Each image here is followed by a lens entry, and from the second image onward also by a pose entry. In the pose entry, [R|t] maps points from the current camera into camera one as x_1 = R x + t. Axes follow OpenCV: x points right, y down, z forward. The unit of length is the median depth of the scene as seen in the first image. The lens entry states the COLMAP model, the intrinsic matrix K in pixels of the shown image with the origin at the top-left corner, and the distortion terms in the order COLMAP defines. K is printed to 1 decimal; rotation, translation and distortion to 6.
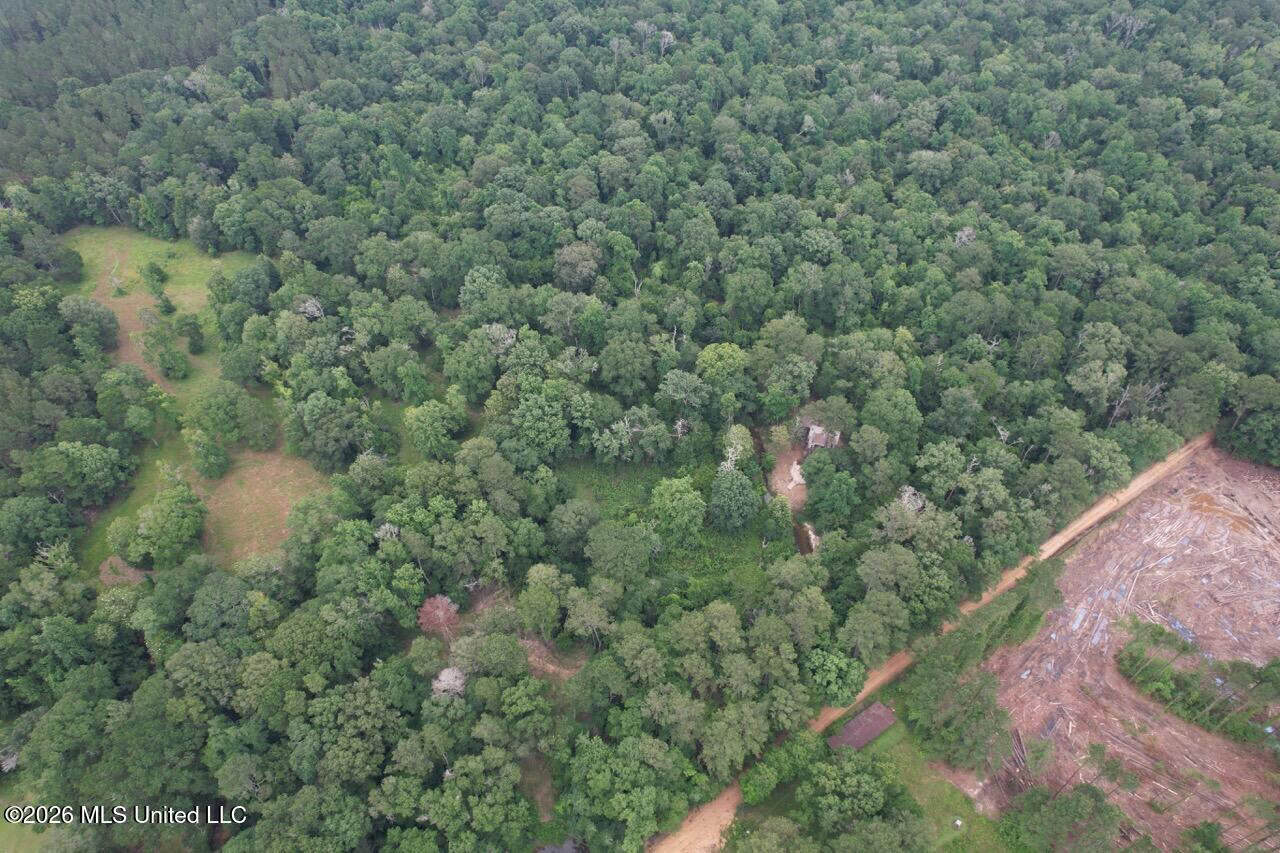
lens RADIAL K [[840.3, 0, 640.0], [0, 840.3, 426.5], [0, 0, 1]] dist [-0.047263, -0.000770]
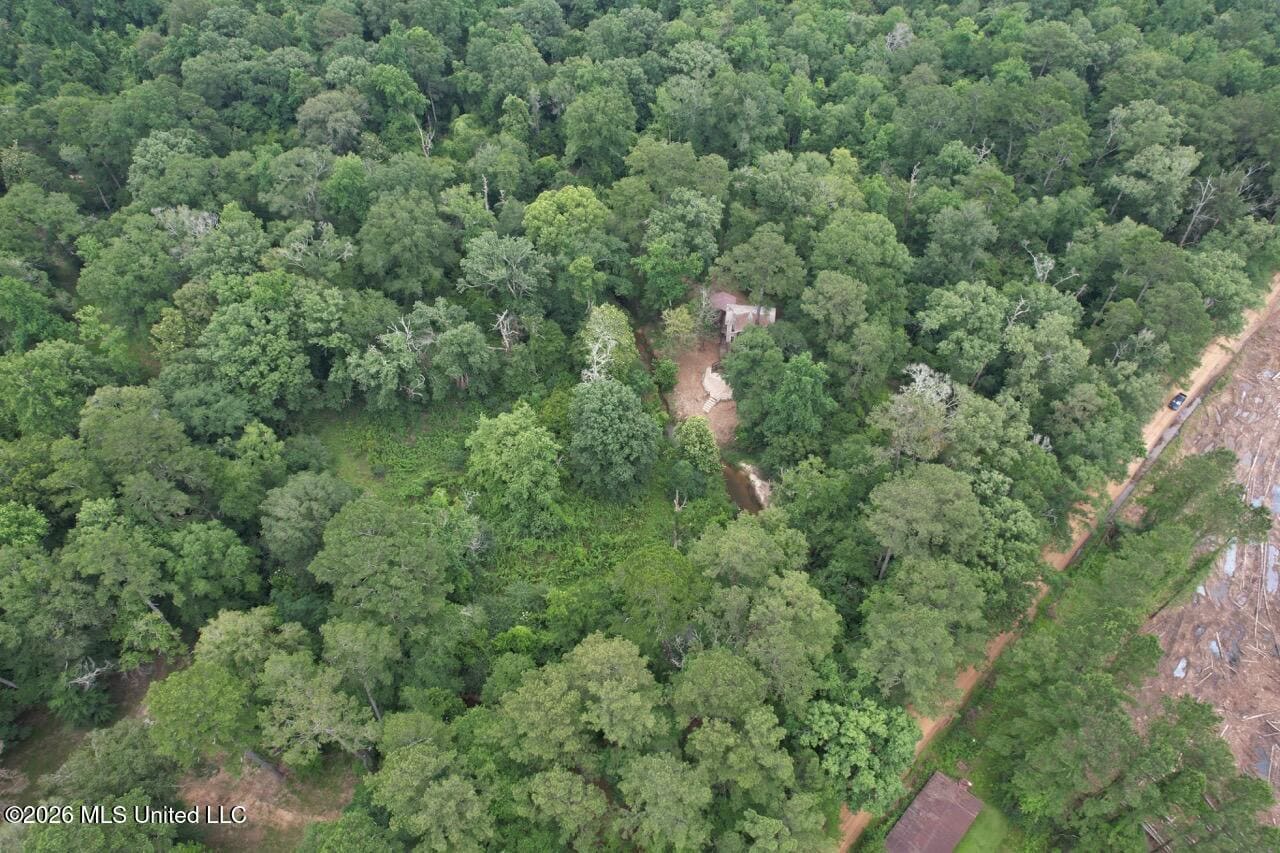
lens RADIAL K [[810.1, 0, 640.0], [0, 810.1, 426.5], [0, 0, 1]] dist [-0.037279, 0.000572]
pose [[0.983423, -0.135095, 0.120946, 0.063893], [0.135470, 0.990768, 0.005153, 0.078652], [-0.120526, 0.011317, 0.992646, 0.455060]]
